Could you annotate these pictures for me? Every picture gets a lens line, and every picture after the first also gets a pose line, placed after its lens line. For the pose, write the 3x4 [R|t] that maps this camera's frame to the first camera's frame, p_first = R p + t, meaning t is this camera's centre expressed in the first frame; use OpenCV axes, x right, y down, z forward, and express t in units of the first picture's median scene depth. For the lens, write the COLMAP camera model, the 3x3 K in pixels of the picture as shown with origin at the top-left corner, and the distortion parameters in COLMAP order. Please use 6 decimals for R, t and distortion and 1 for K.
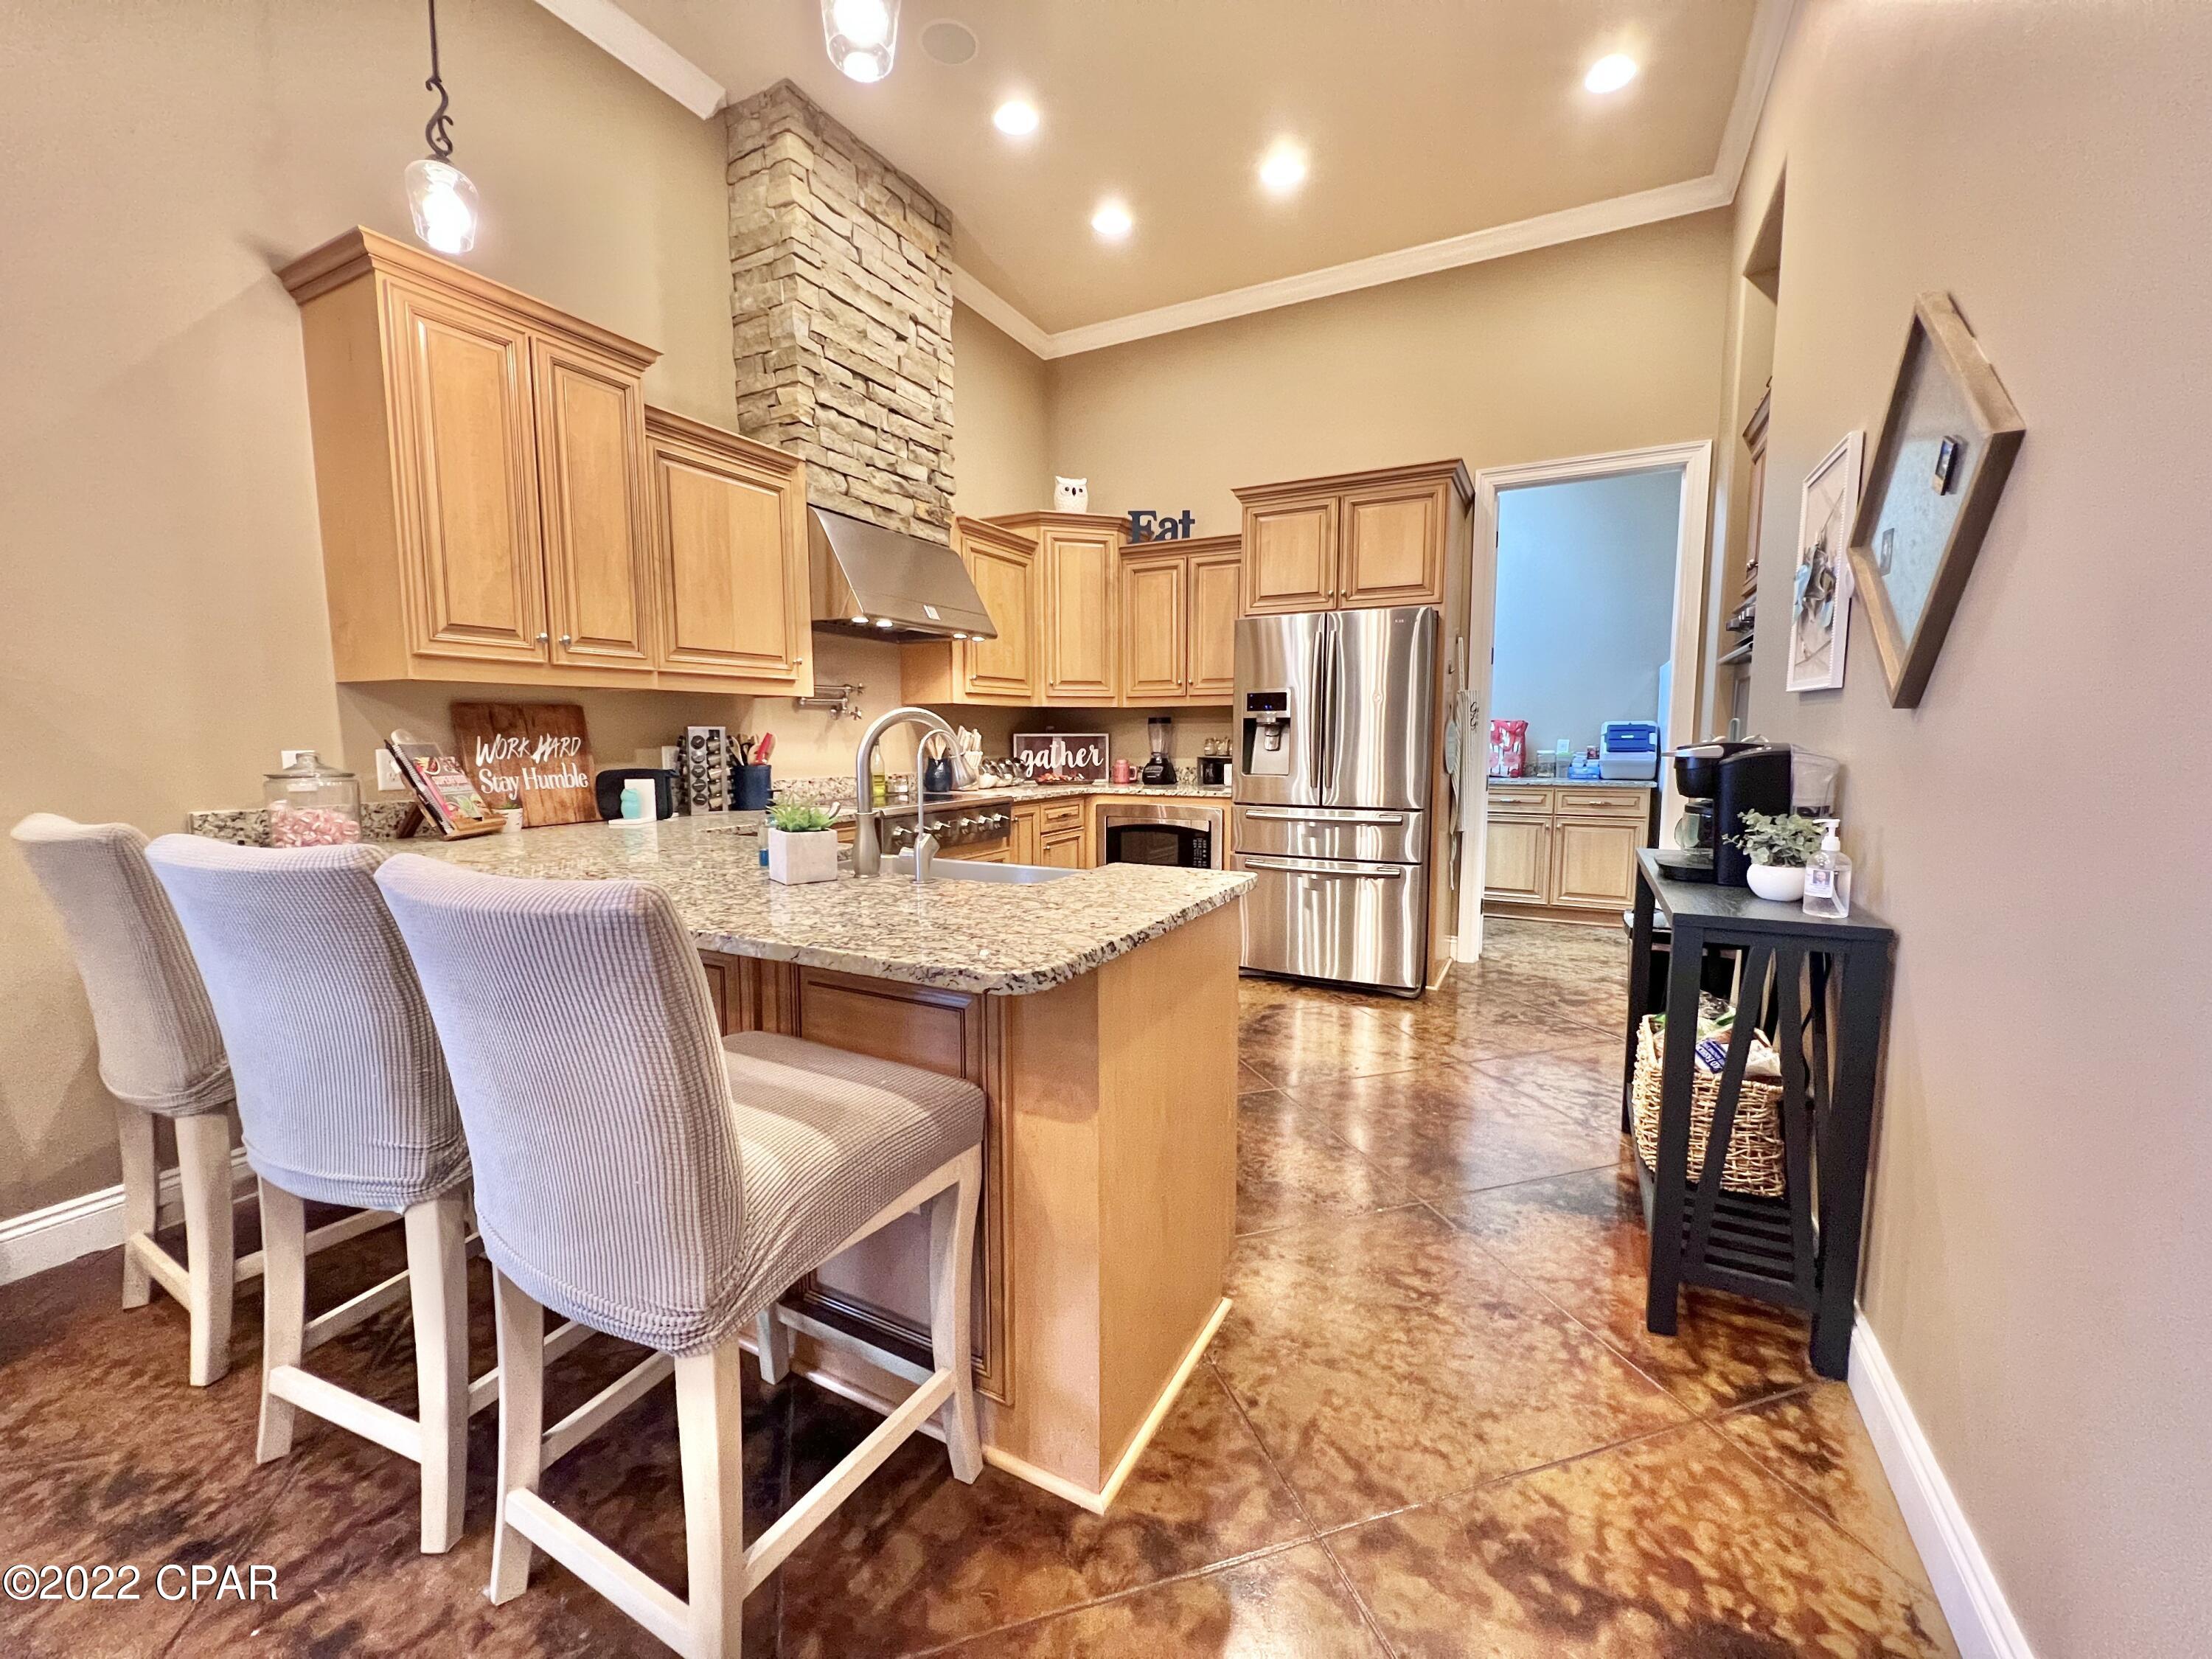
lens RADIAL K [[889.9, 0, 1103.8], [0, 889.9, 827.3], [0, 0, 1]] dist [-0.001383, 0.000409]
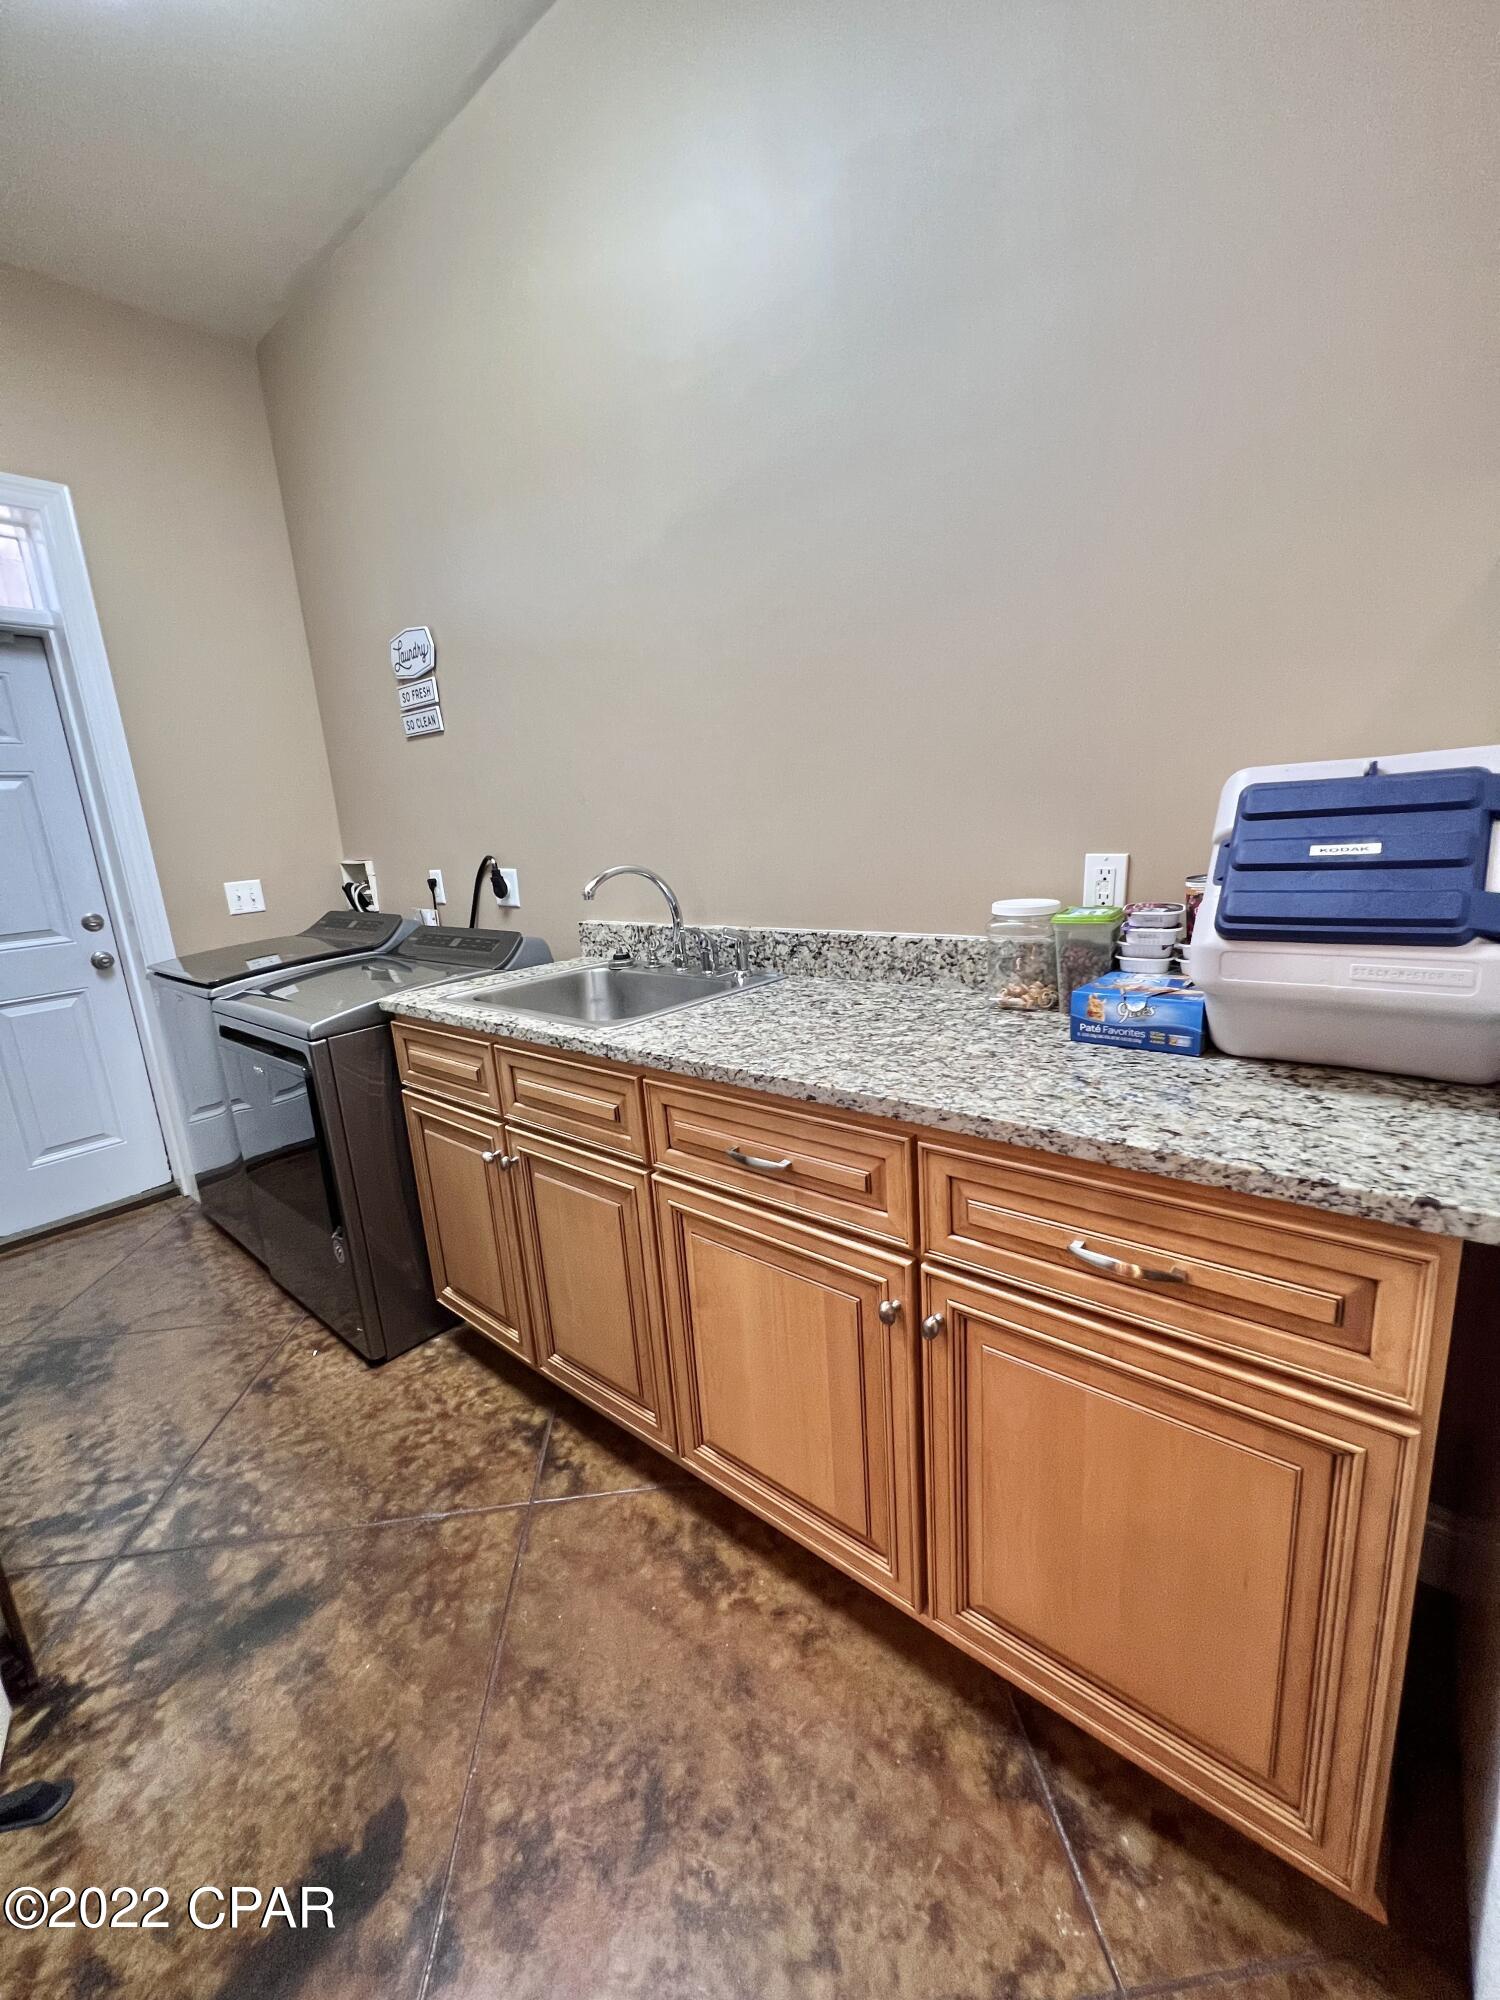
lens RADIAL K [[804.7, 0, 754.2], [0, 804.7, 998.4], [0, 0, 1]] dist [-0.001383, 0.000409]
pose [[0.973696, -0.016077, -0.227284, 1.118458], [0.043317, 0.992377, 0.115375, -0.210777], [0.223697, -0.122185, 0.966970, 1.789539]]
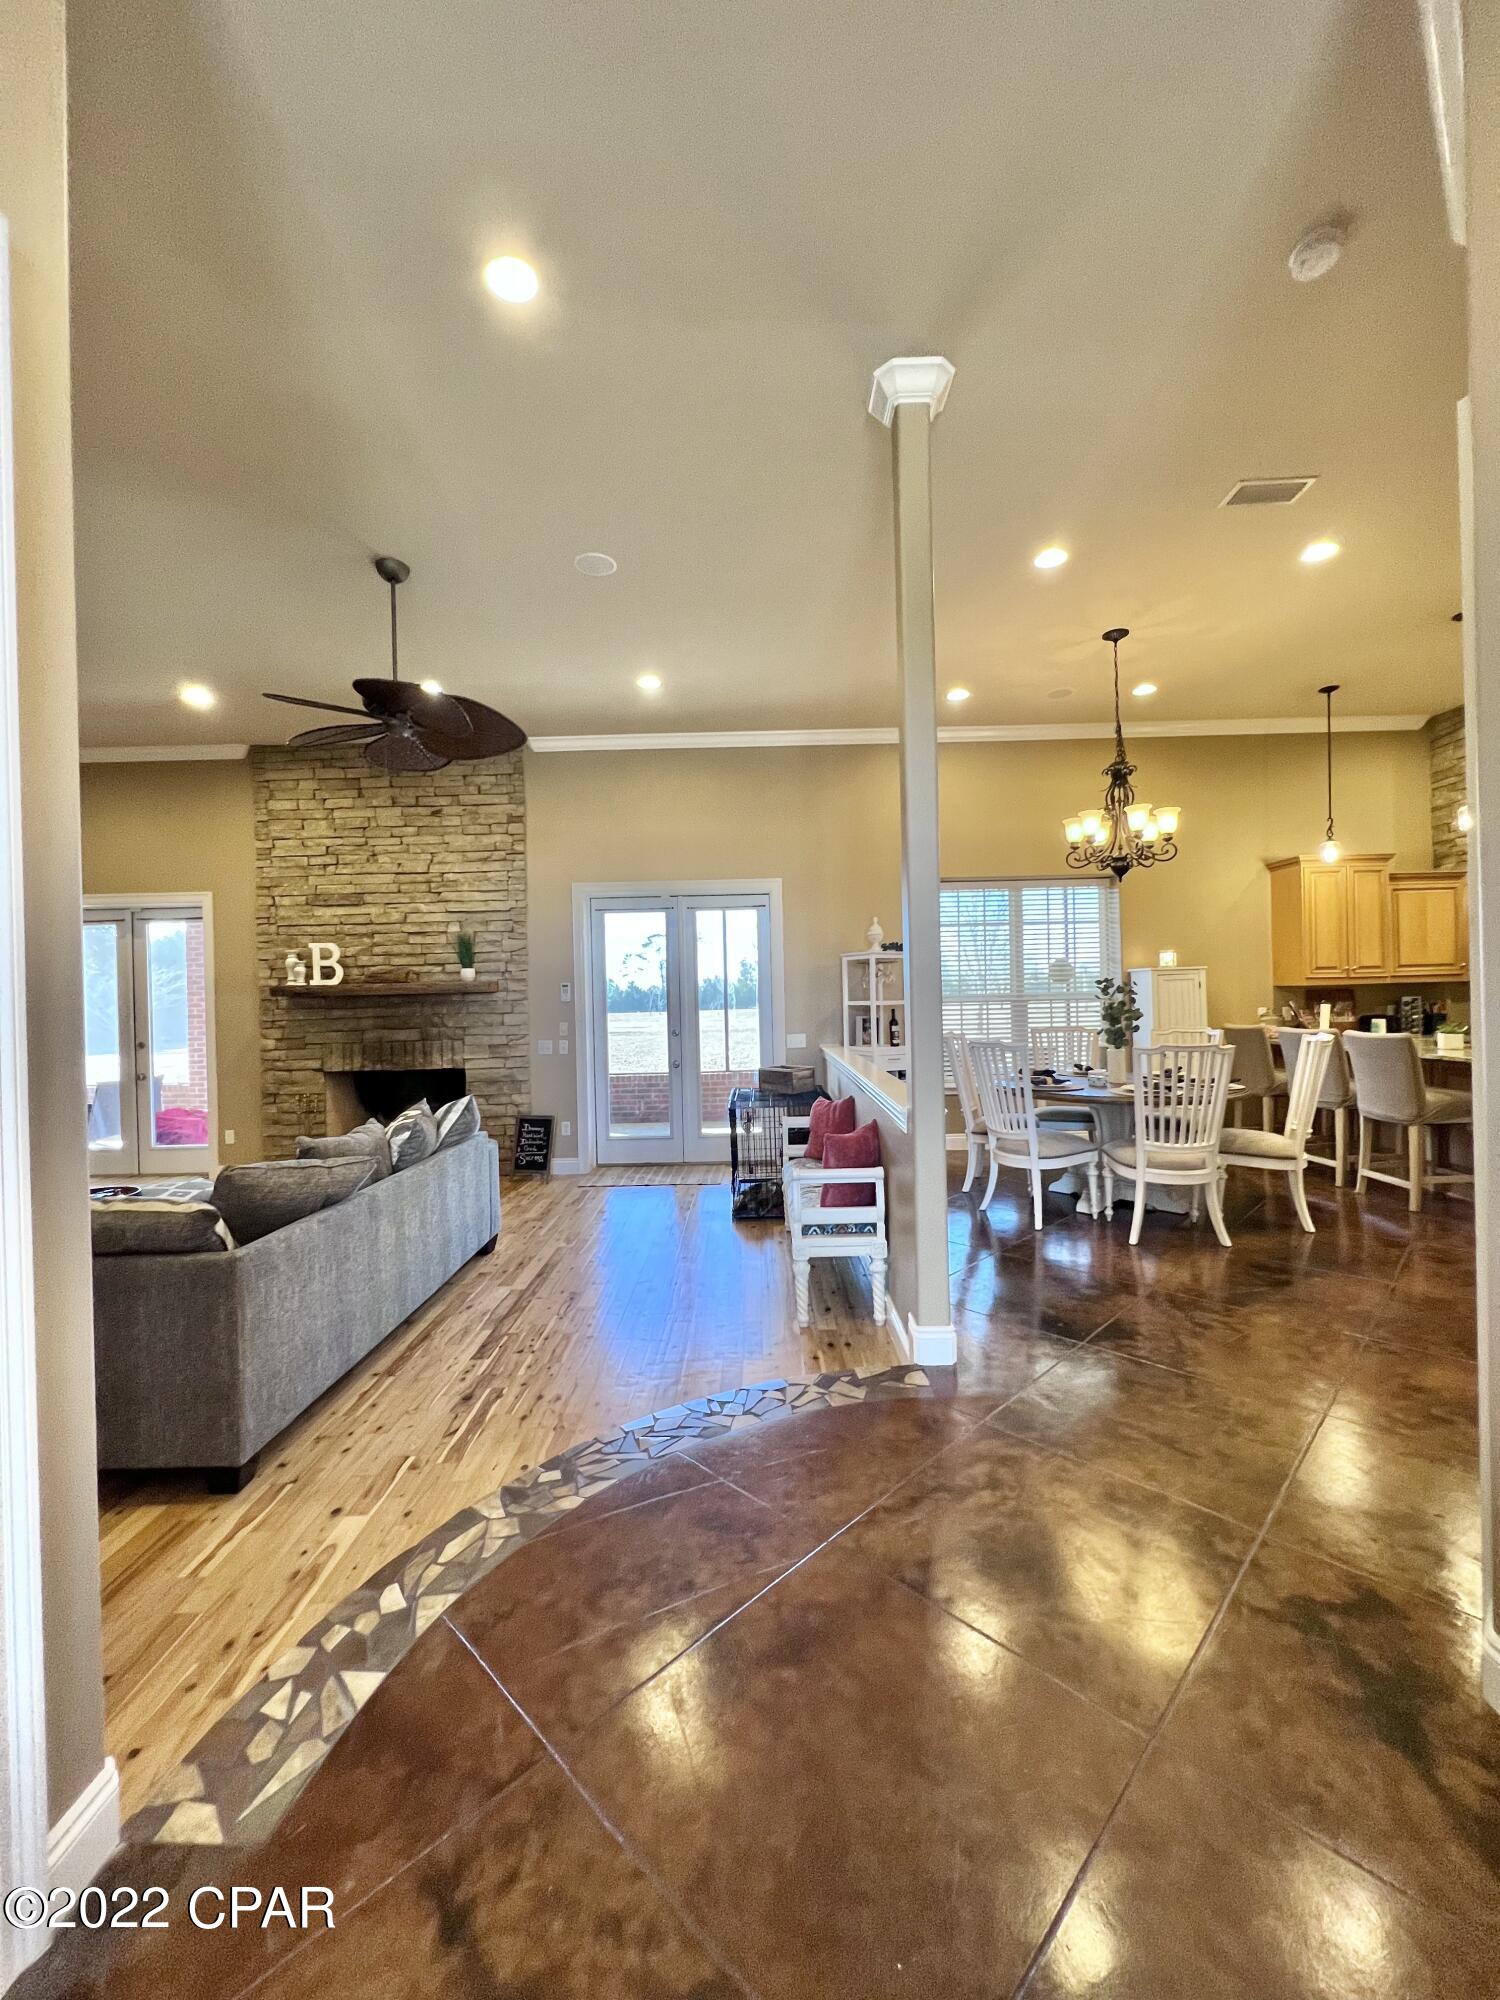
lens RADIAL K [[804.7, 0, 754.2], [0, 804.7, 998.4], [0, 0, 1]] dist [-0.001383, 0.000409]
pose [[0.464328, -0.005821, -0.885644, 0.751116], [-0.070791, 0.996535, -0.043664, 0.127187], [0.882830, 0.082970, 0.462307, -1.812988]]
